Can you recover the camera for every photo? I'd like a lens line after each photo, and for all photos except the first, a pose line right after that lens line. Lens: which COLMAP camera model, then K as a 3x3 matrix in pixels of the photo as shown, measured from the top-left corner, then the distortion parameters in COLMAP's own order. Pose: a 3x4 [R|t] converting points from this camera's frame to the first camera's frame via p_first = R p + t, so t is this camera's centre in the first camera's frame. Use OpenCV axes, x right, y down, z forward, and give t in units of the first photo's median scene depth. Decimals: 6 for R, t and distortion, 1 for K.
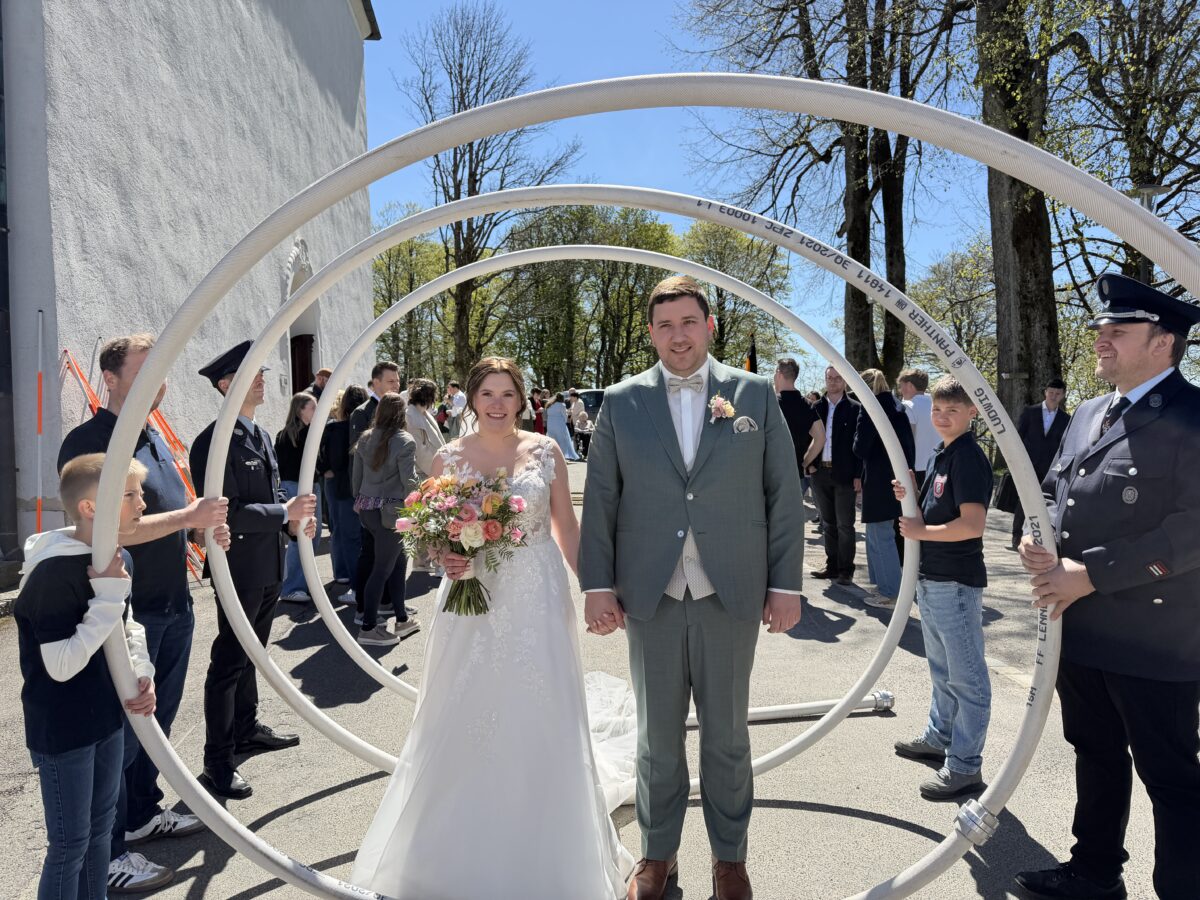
lens RADIAL K [[828.7, 0, 602.1], [0, 828.7, 451.6], [0, 0, 1]] dist [0.008983, -0.001772]
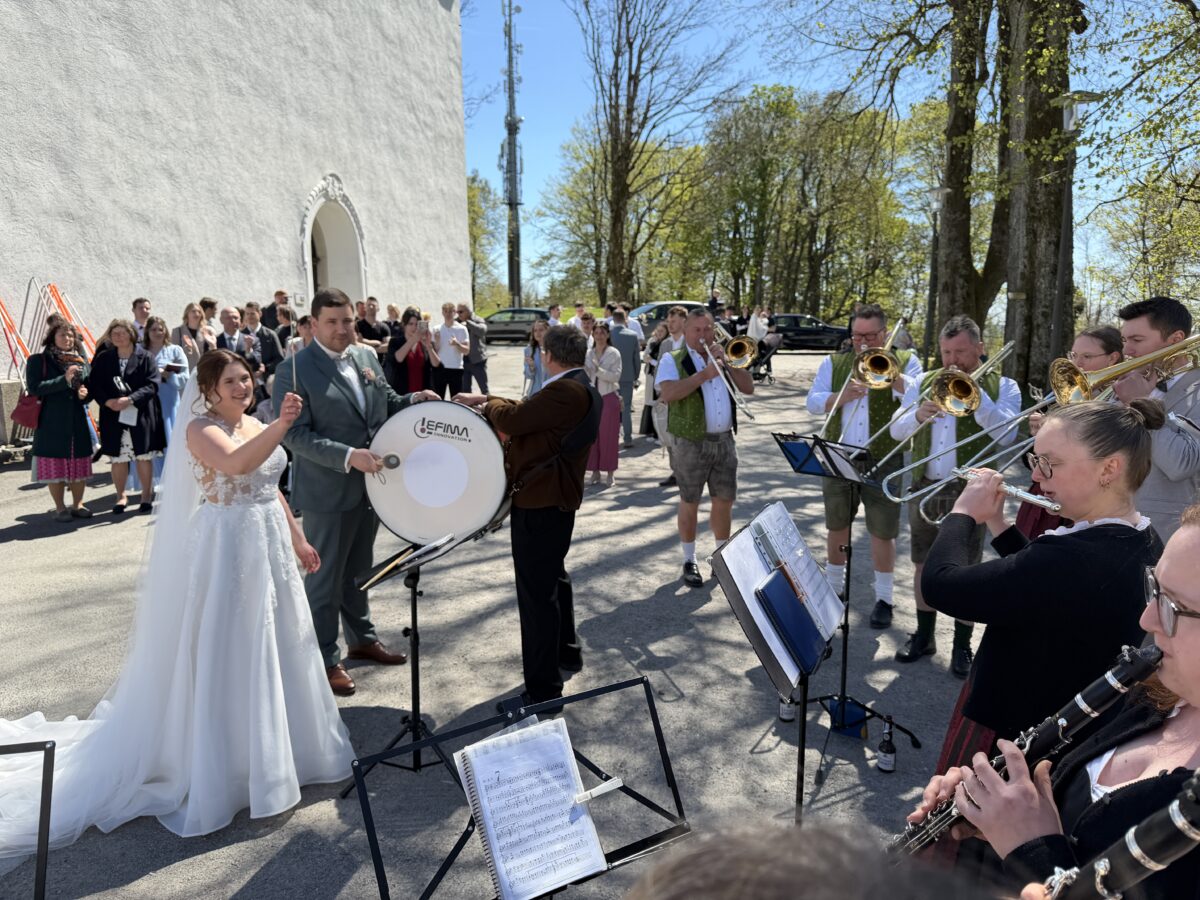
lens RADIAL K [[828.7, 0, 594.9], [0, 828.7, 450.1], [0, 0, 1]] dist [0.008983, -0.001772]
pose [[0.963280, 0.055562, -0.262689, 0.500889], [-0.025332, 0.992797, 0.117096, -0.026686], [0.267303, -0.106142, 0.957749, -0.082218]]
